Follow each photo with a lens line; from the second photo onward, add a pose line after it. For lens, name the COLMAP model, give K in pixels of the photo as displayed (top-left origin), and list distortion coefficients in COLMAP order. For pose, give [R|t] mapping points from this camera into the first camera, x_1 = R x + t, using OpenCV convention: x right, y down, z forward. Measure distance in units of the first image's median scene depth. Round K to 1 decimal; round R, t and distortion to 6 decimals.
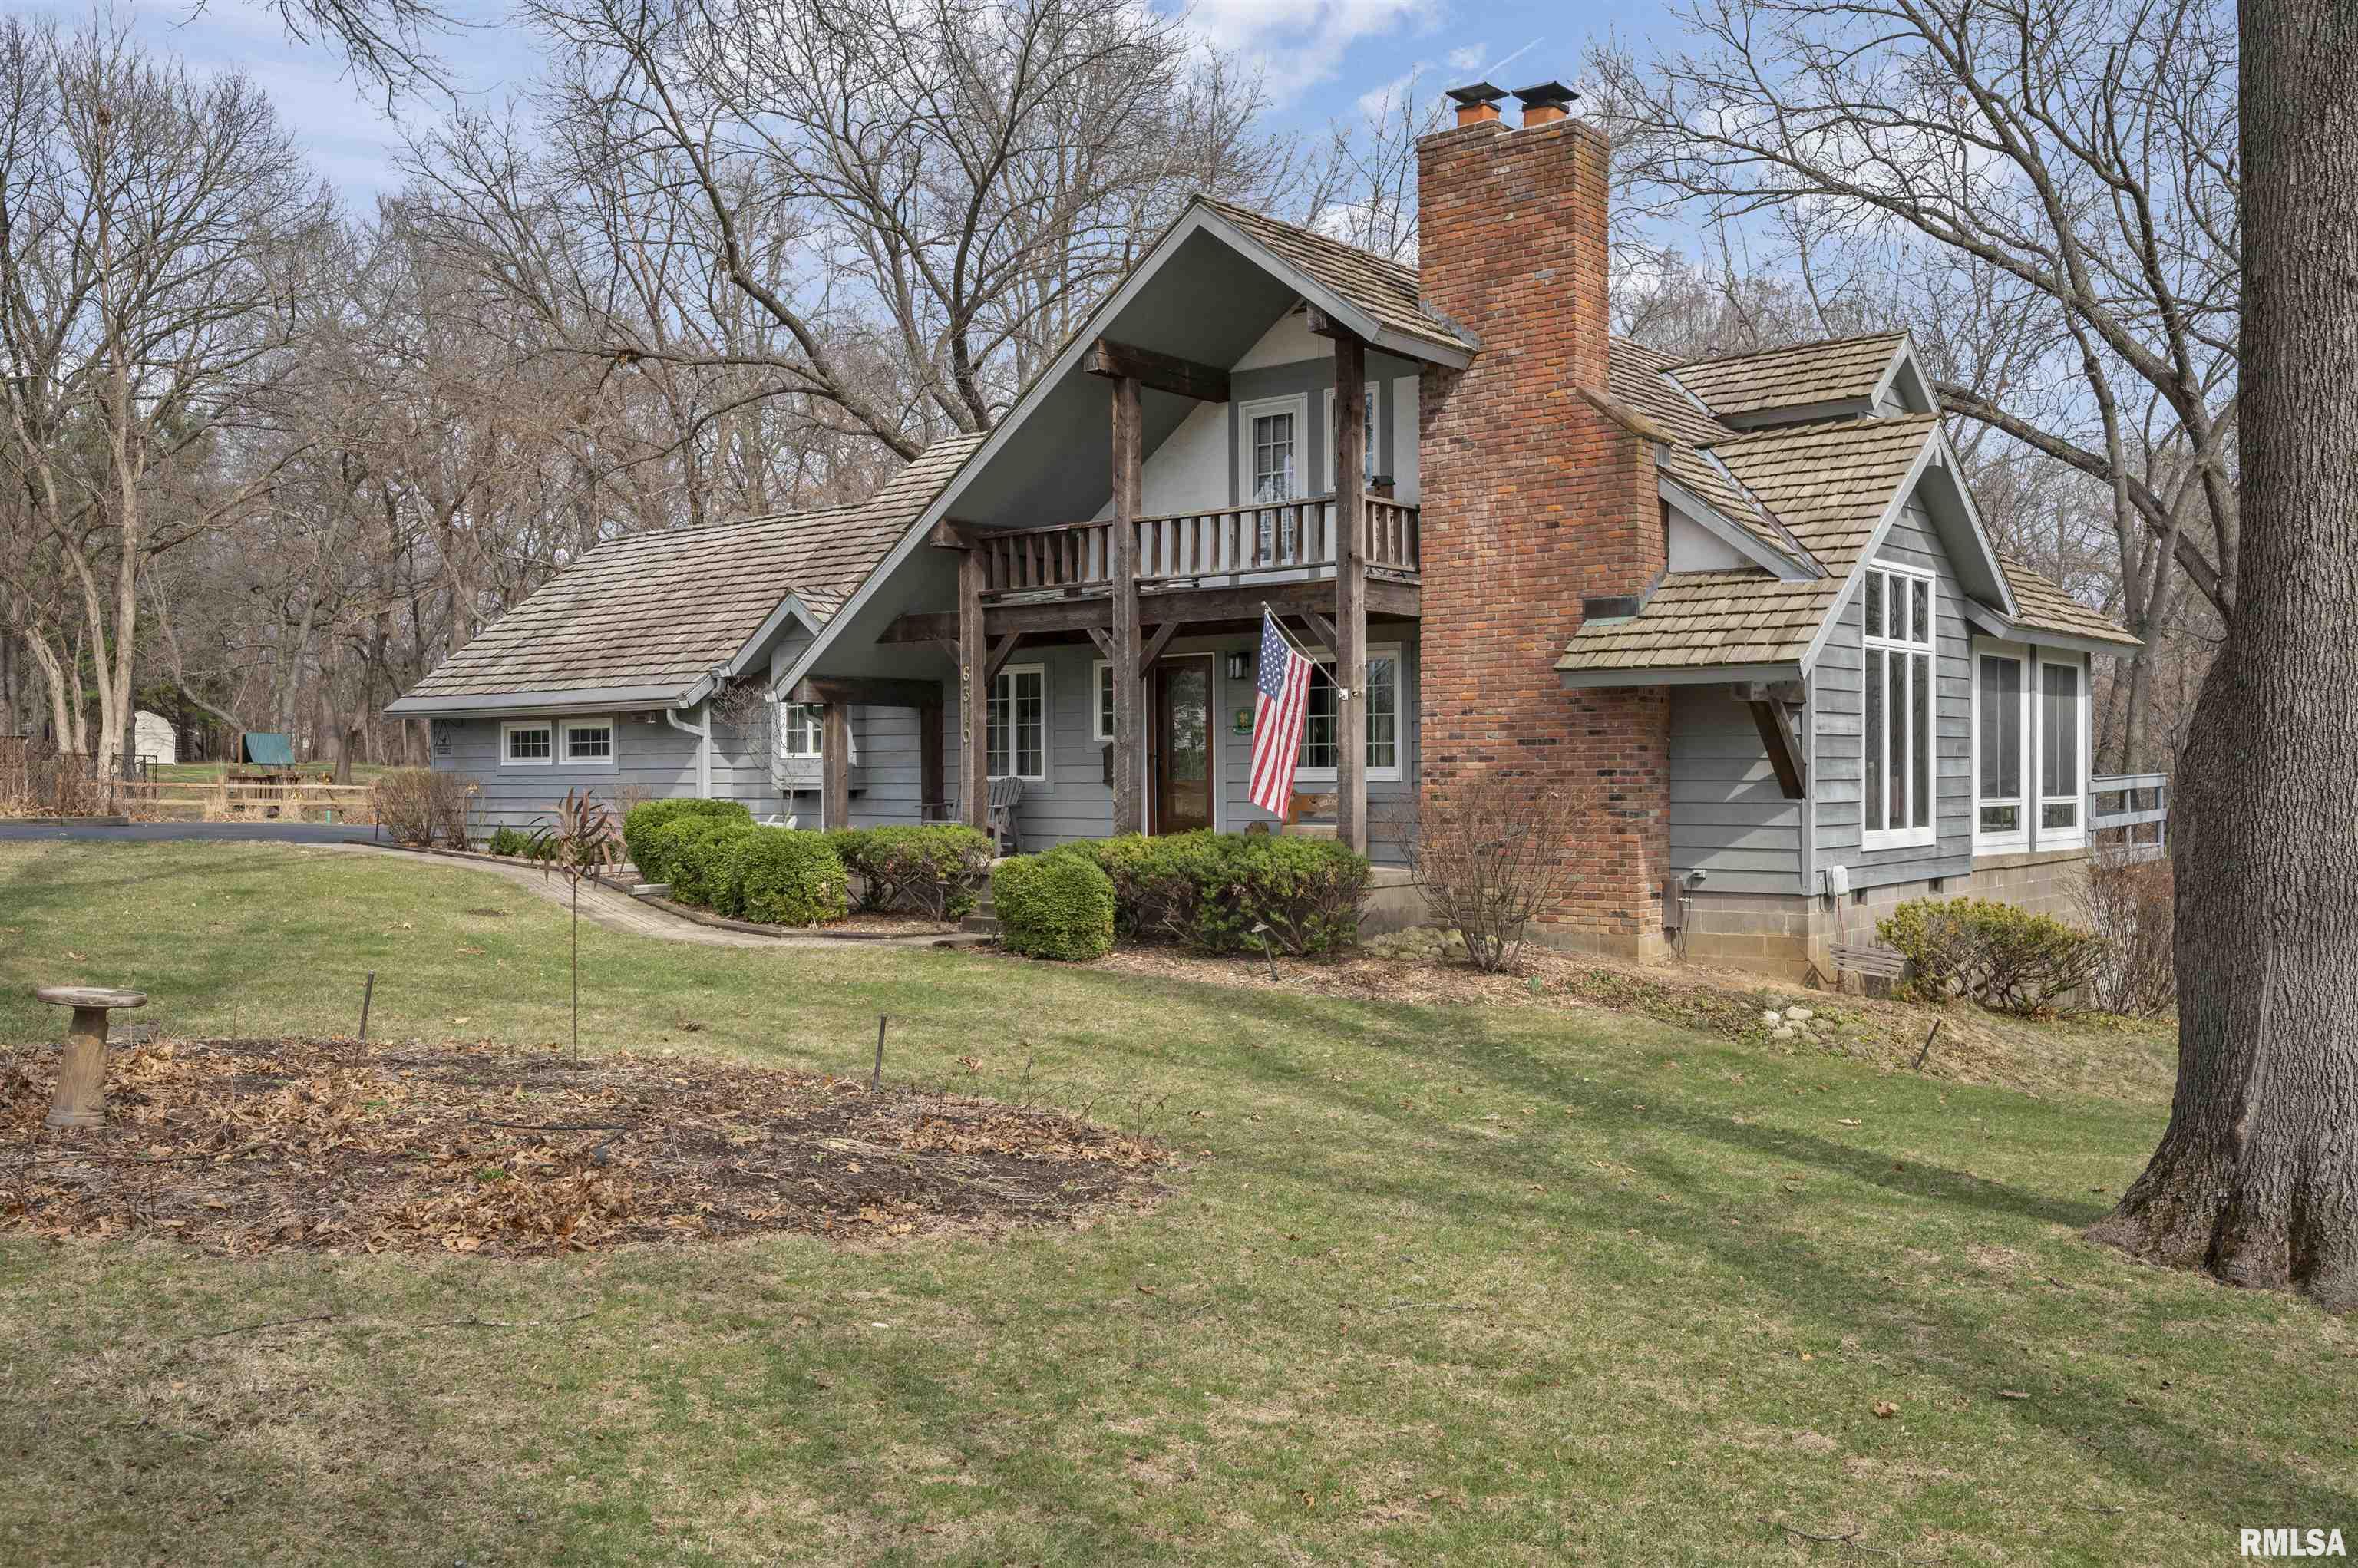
lens RADIAL K [[1957.8, 0, 1180.0], [0, 1957.8, 792.7], [0, 0, 1]] dist [0.006028, 0.000546]
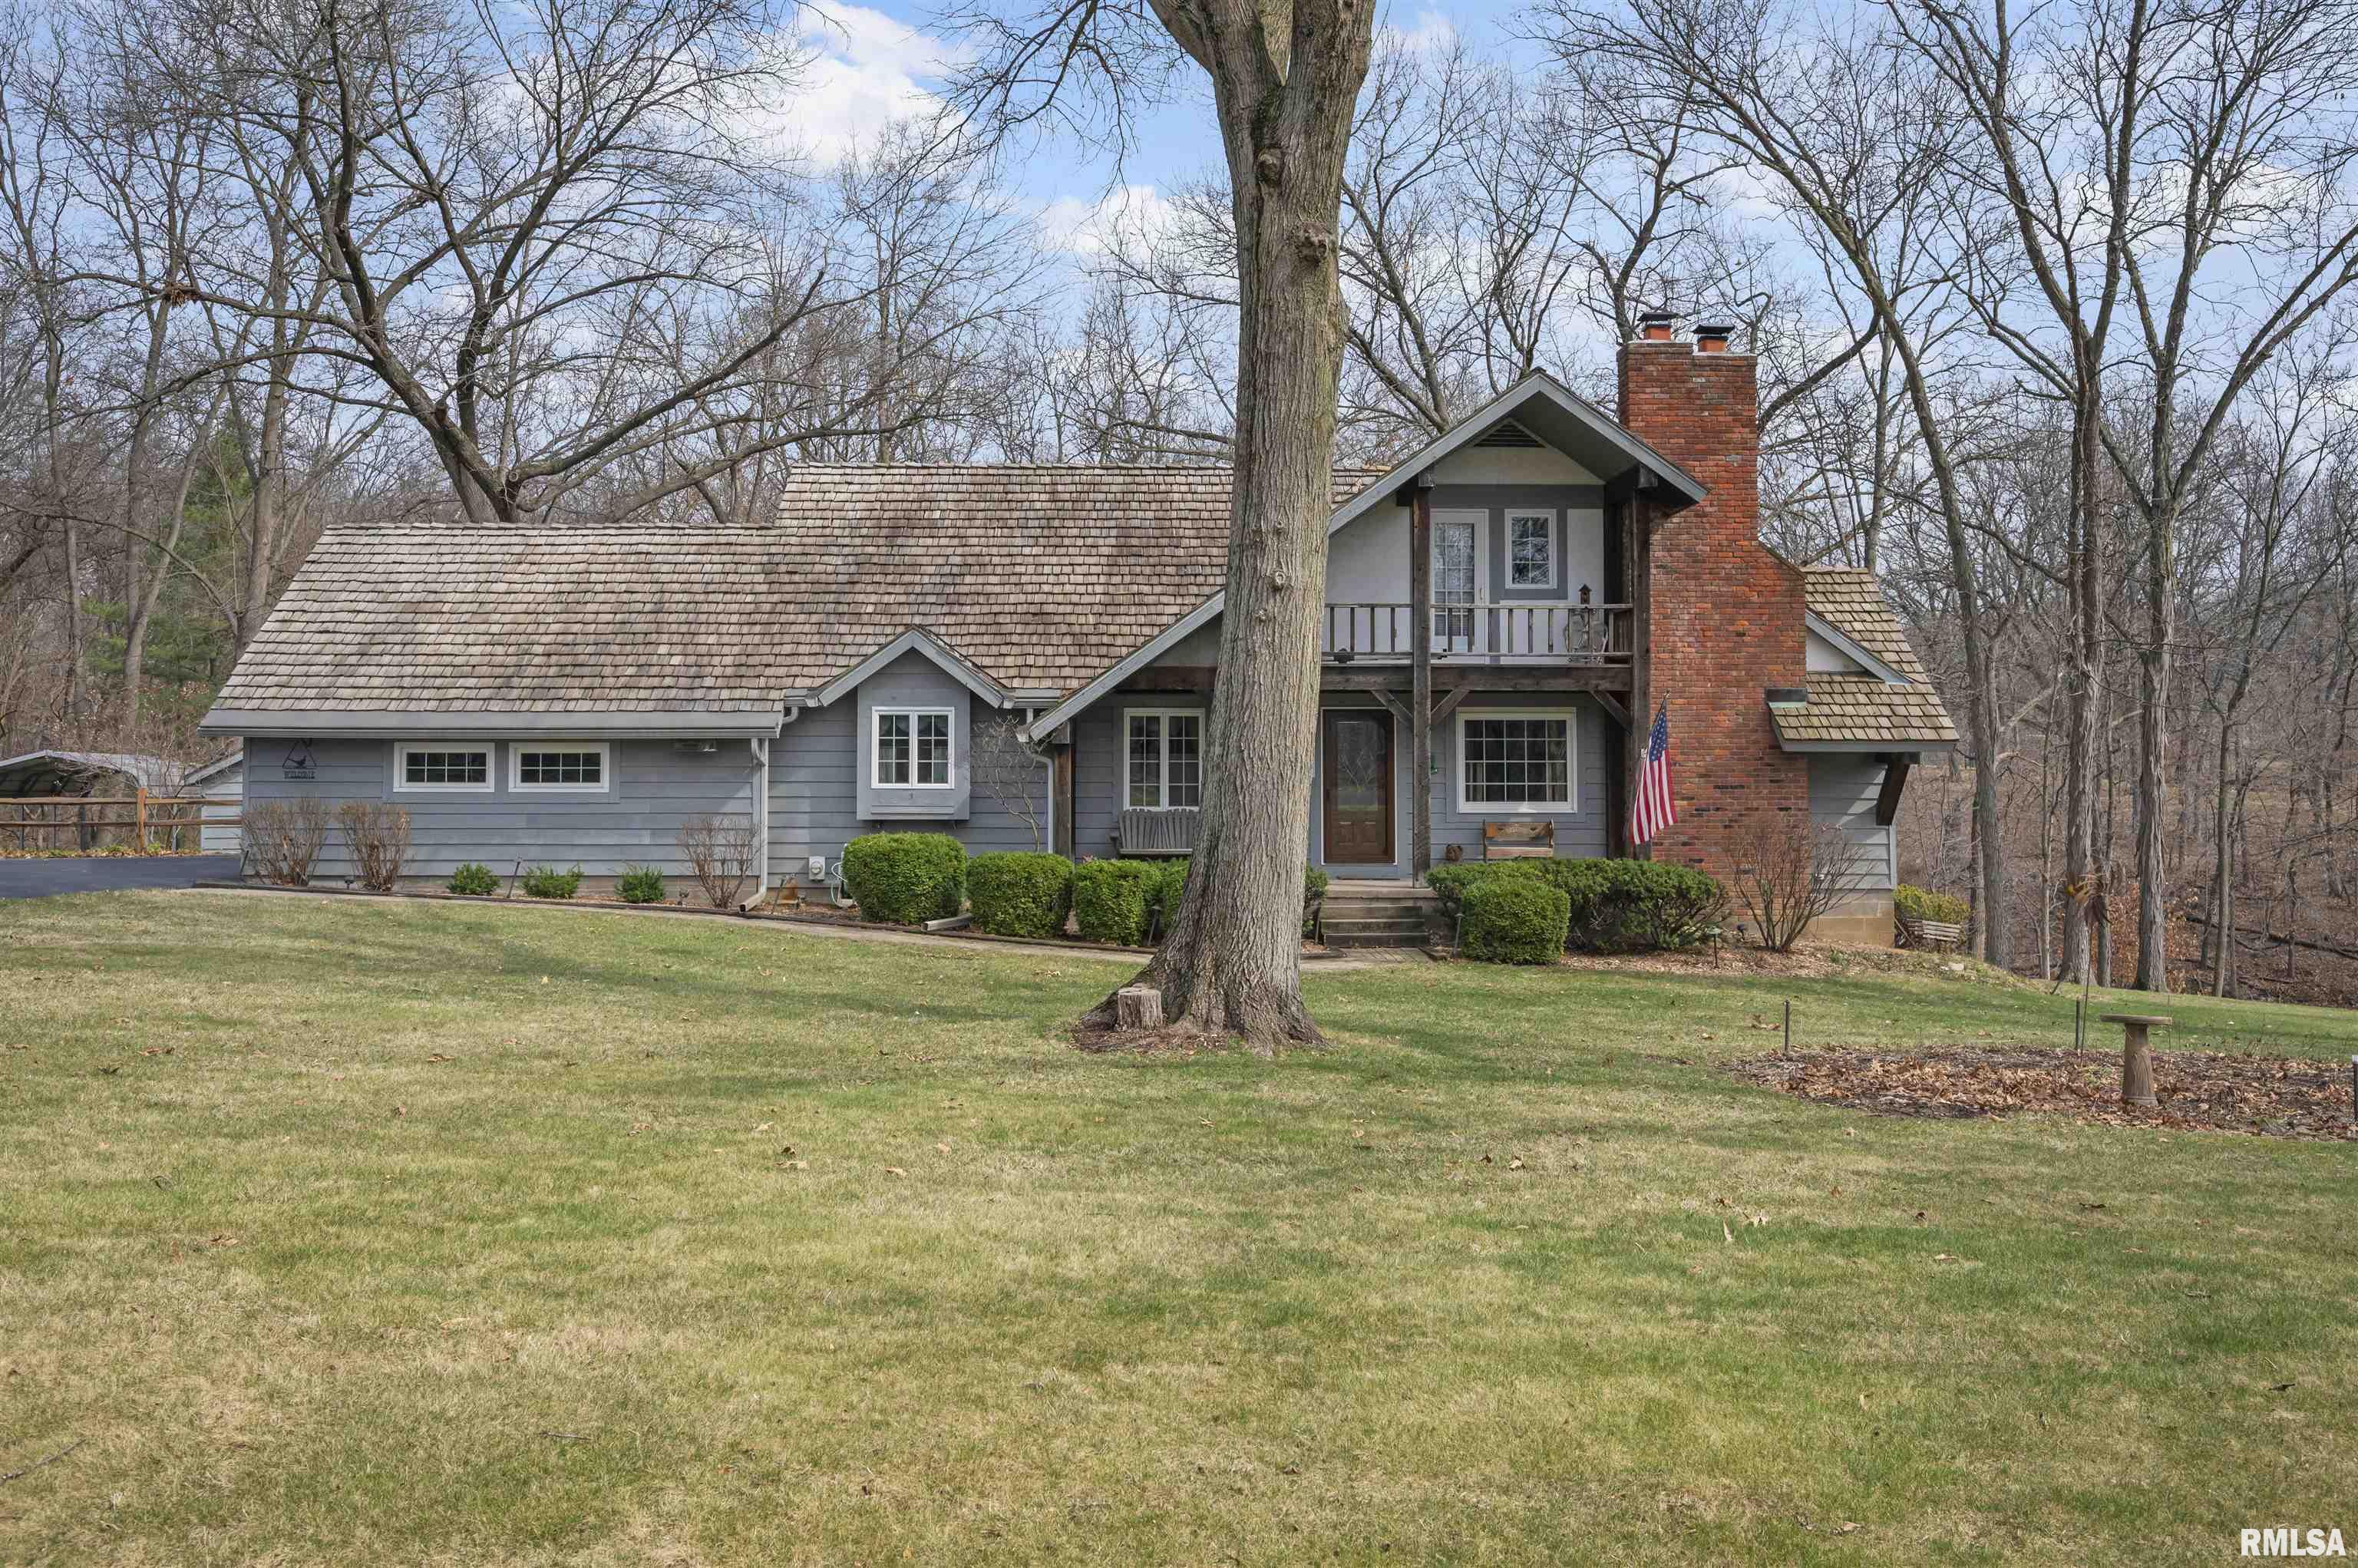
lens RADIAL K [[1957.8, 0, 1180.2], [0, 1957.8, 769.3], [0, 0, 1]] dist [0.006028, 0.000546]
pose [[0.788798, -0.006850, 0.614614, -0.775564], [0.000465, 0.999944, 0.010547, -0.041864], [-0.614652, -0.008033, 0.788757, 0.099470]]
